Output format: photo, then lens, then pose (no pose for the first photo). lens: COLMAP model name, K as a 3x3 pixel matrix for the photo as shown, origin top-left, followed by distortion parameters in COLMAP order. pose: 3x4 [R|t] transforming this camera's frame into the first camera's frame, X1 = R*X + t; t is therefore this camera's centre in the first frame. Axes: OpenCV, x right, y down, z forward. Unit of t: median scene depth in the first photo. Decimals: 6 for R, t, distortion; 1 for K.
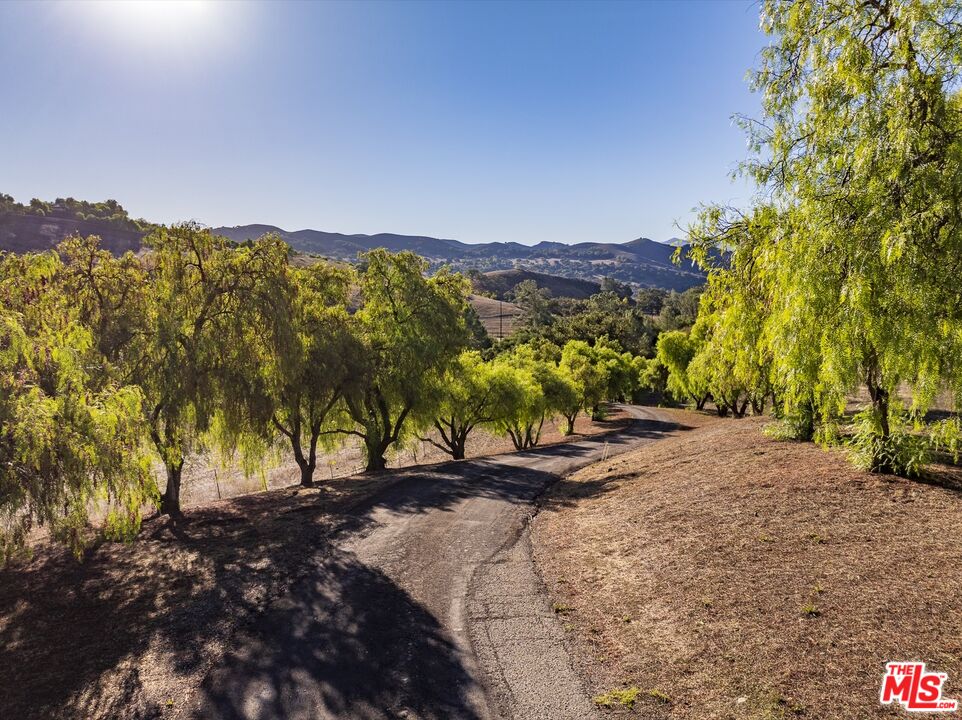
lens RADIAL K [[674.5, 0, 481.0], [0, 674.5, 360.0], [0, 0, 1]] dist [-0.039118, 0.003704]
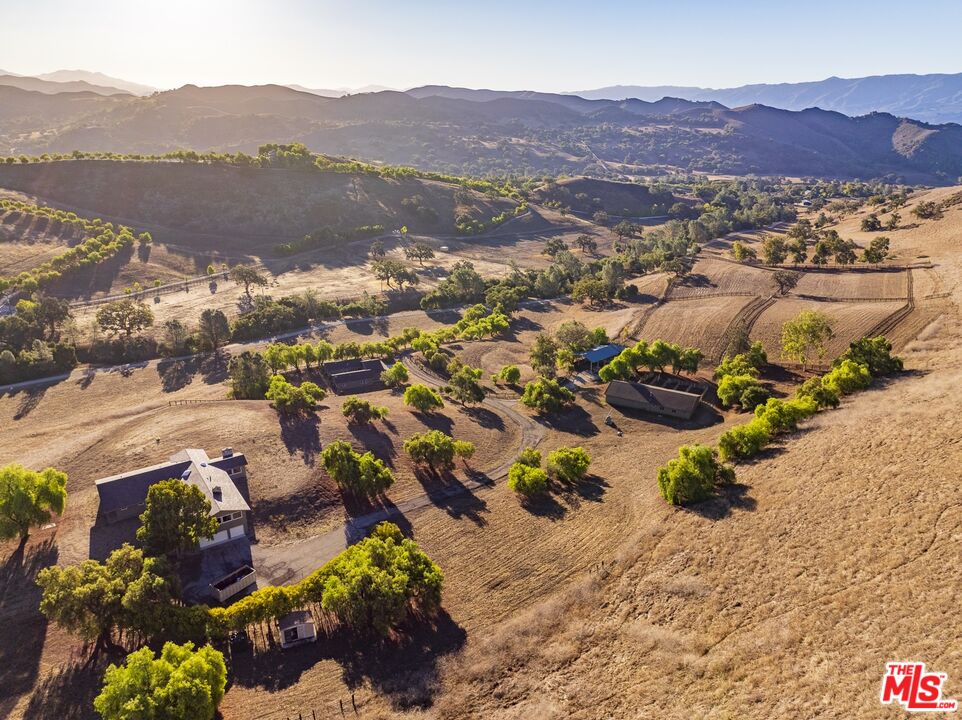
lens RADIAL K [[674.5, 0, 481.0], [0, 674.5, 360.0], [0, 0, 1]] dist [-0.039118, 0.003704]
pose [[0.982227, 0.066412, -0.175557, 0.038579], [-0.024903, 0.973153, 0.228809, -0.028876], [0.186039, -0.220371, 0.957510, -0.123888]]
